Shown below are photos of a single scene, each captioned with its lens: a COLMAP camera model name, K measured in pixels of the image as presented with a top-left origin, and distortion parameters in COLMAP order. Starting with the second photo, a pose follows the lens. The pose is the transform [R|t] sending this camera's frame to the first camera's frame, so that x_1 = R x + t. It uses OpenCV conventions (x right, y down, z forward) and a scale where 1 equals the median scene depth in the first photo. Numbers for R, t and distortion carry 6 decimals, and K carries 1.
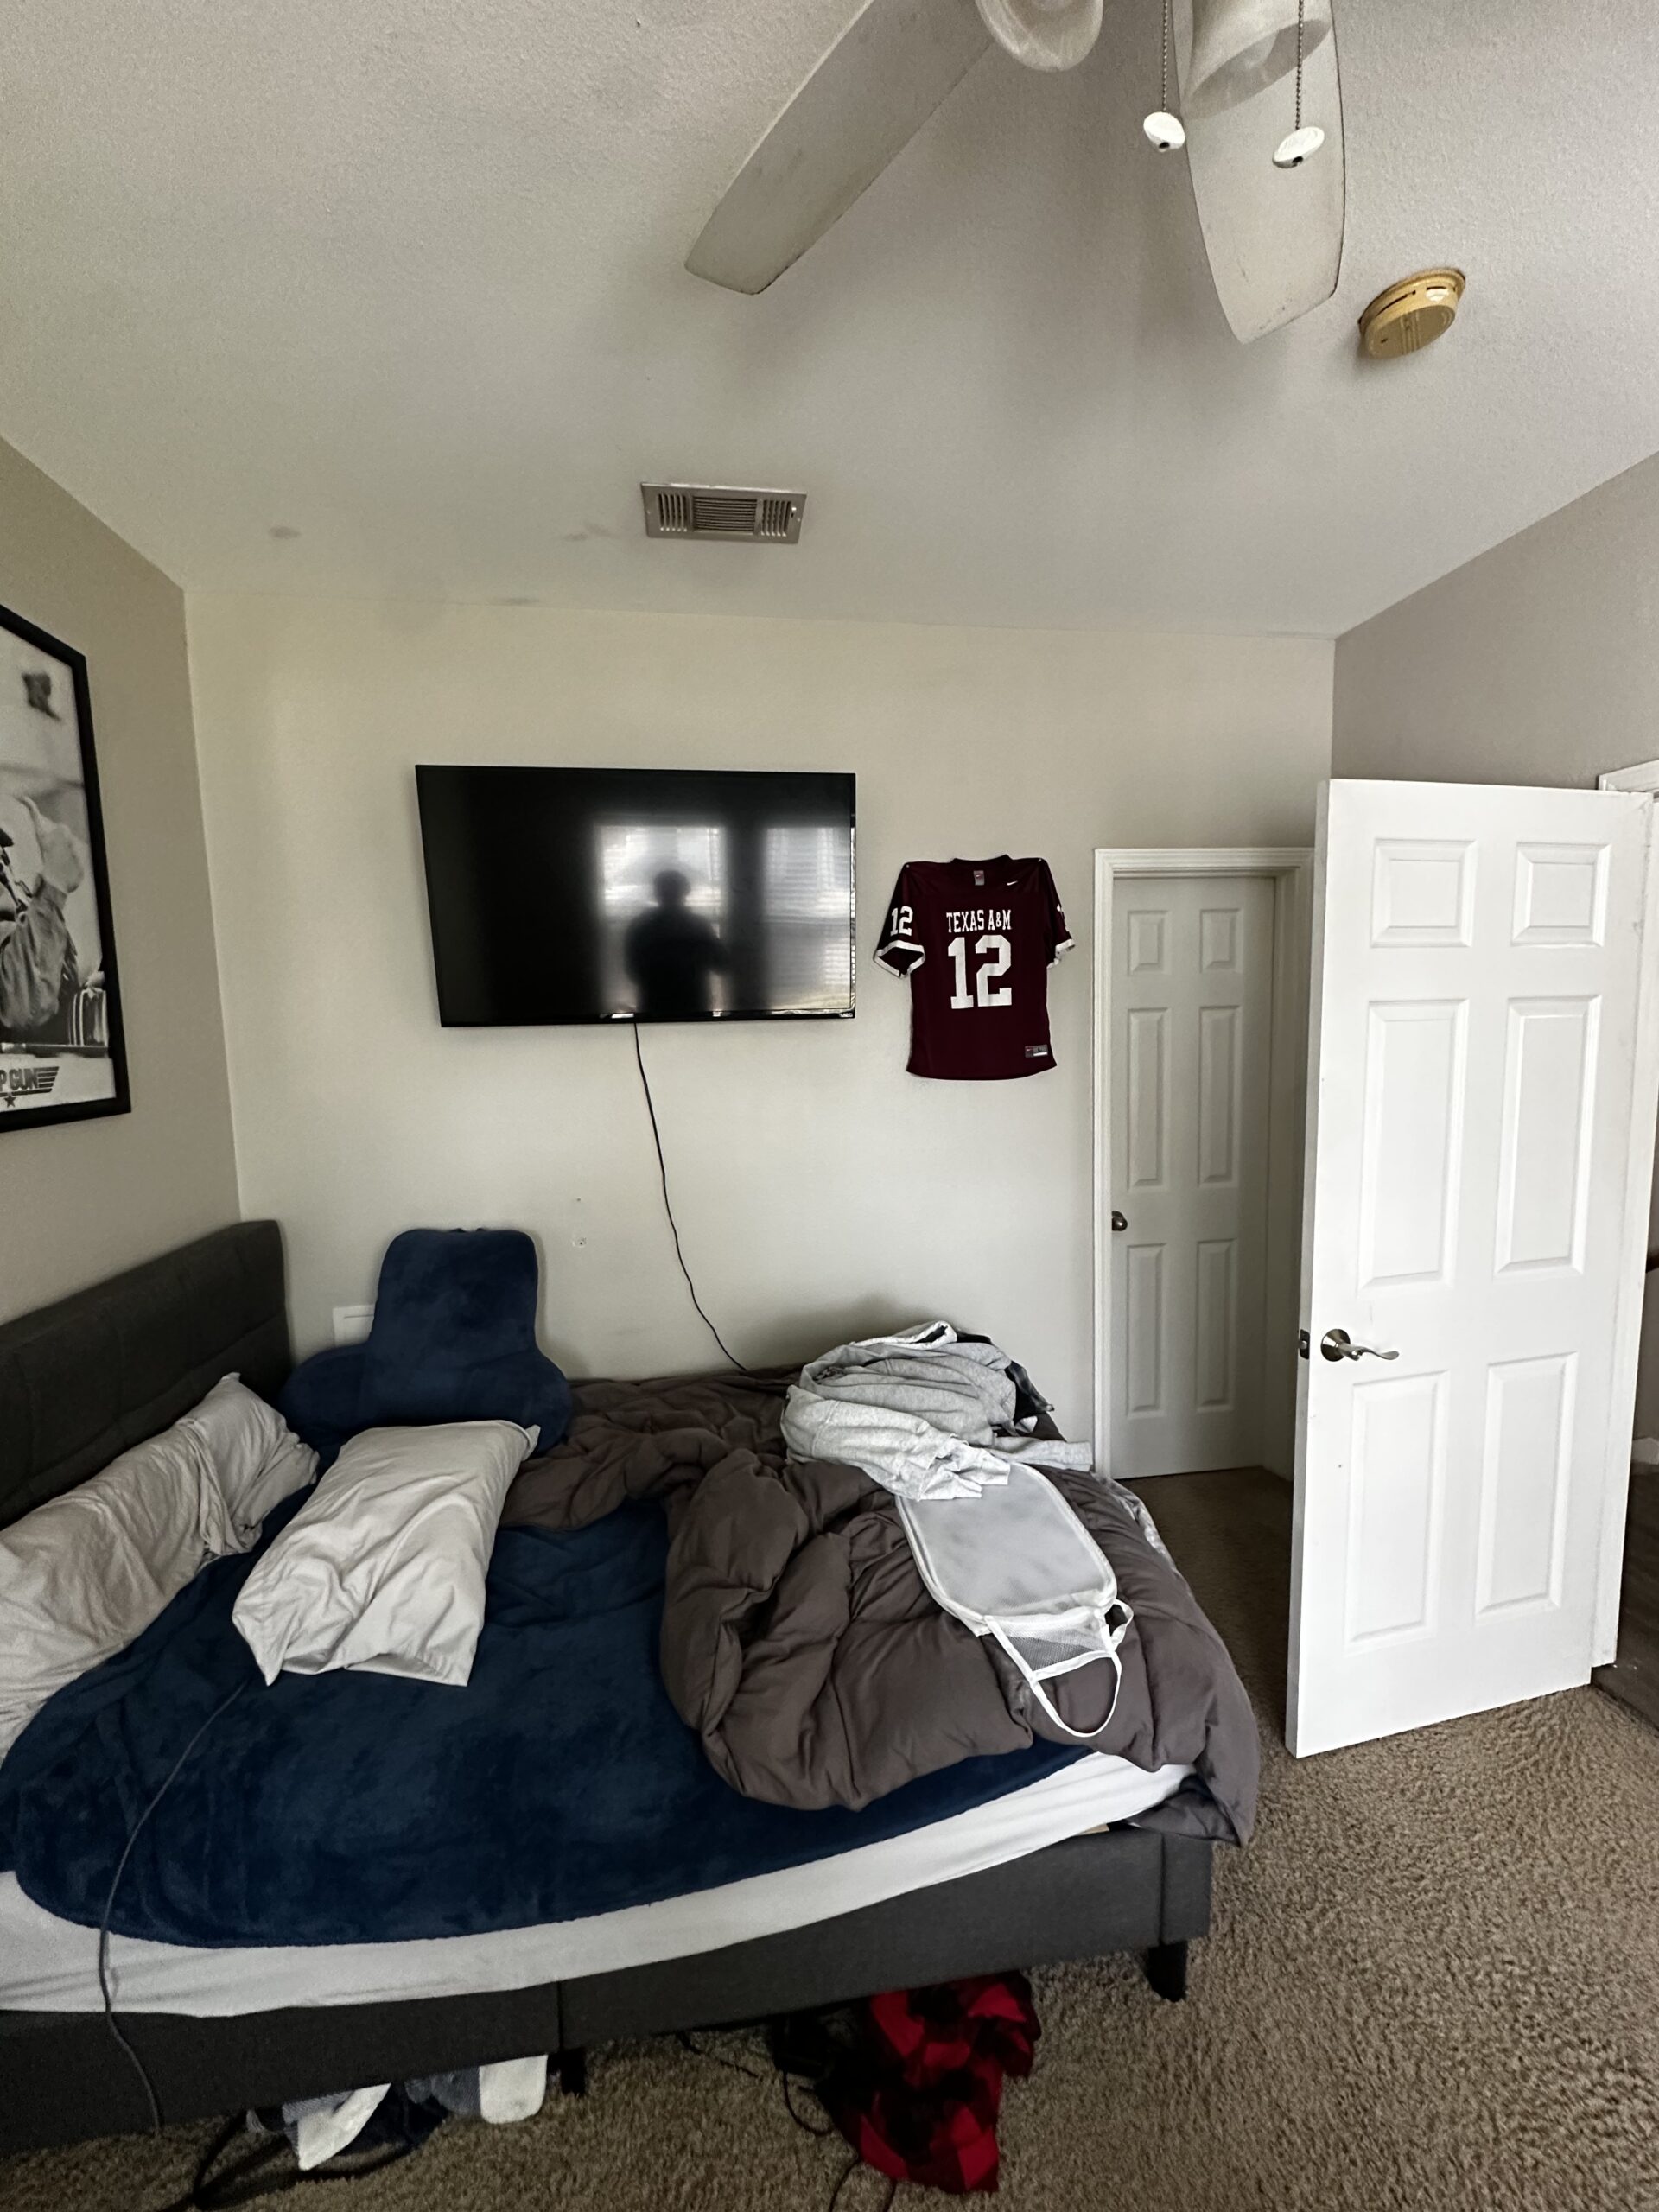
lens RADIAL K [[915.1, 0, 842.6], [0, 915.1, 1108.7], [0, 0, 1]] dist [-0.001730, 0.001298]
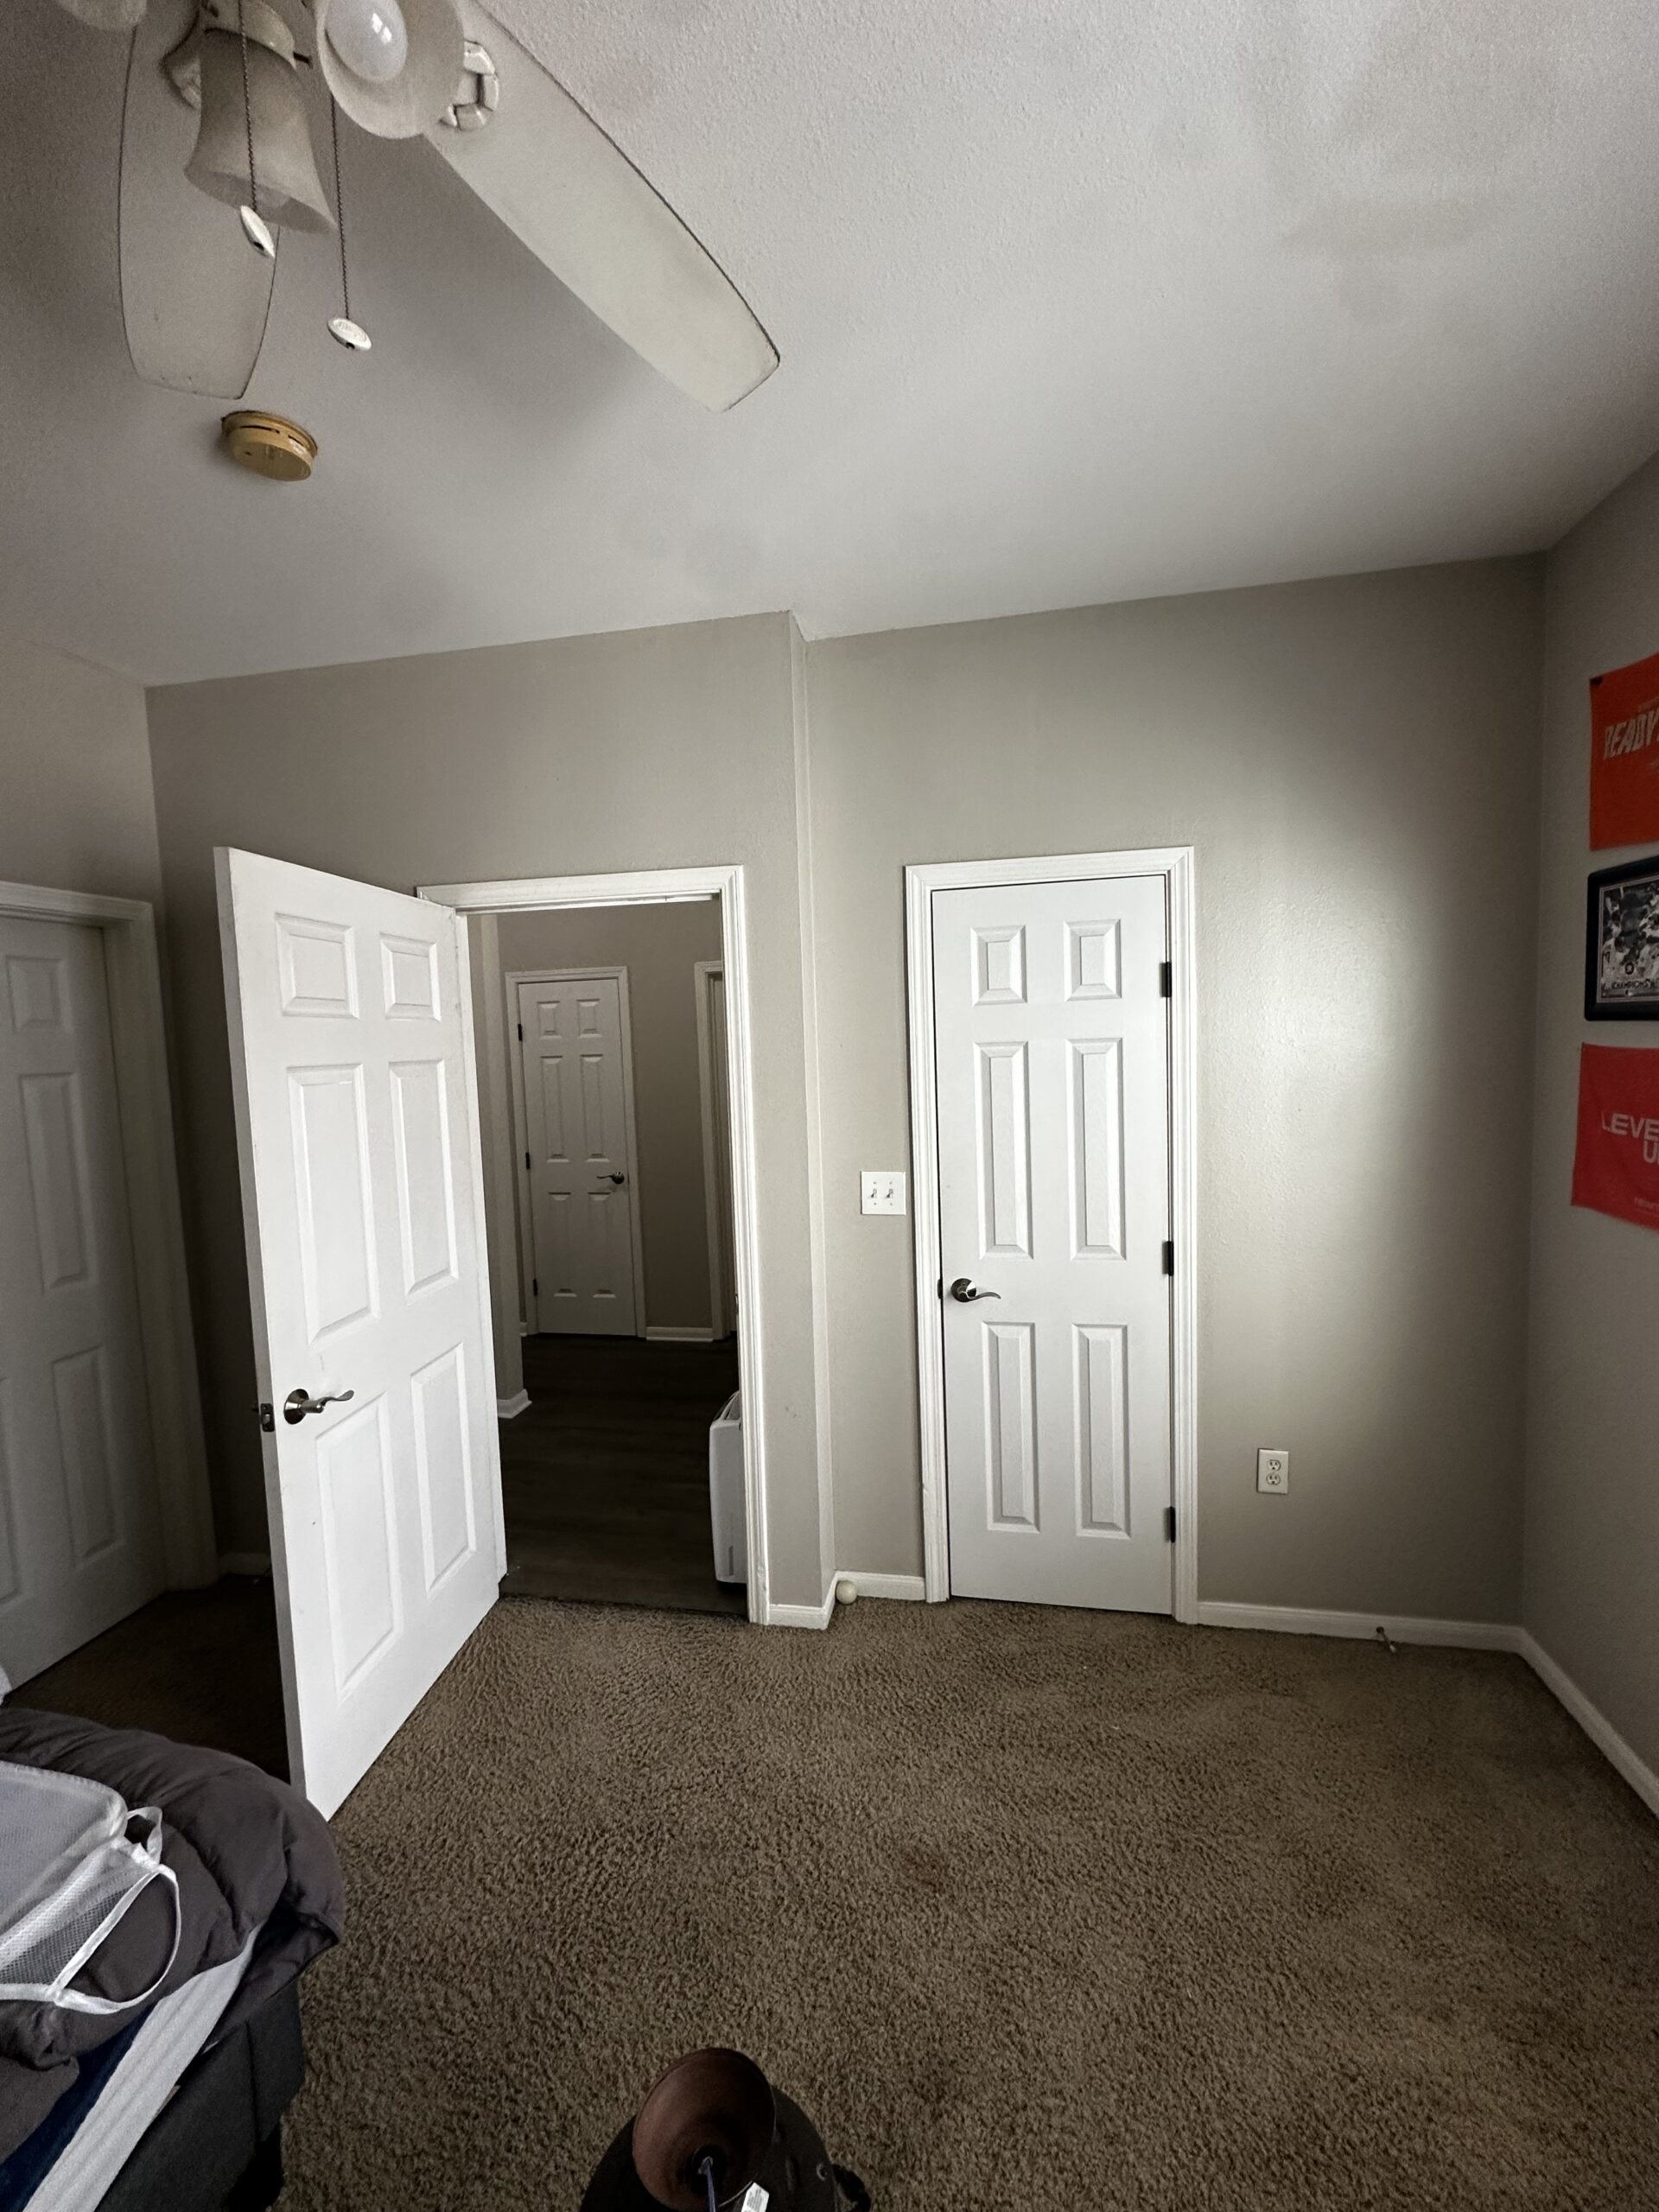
lens RADIAL K [[915.1, 0, 848.2], [0, 915.1, 1102.3], [0, 0, 1]] dist [-0.001730, 0.001298]
pose [[0.302489, -0.051609, 0.951755, -0.220848], [0.119631, 0.992693, 0.015807, -0.017398], [-0.945616, 0.109078, 0.306452, 0.081227]]
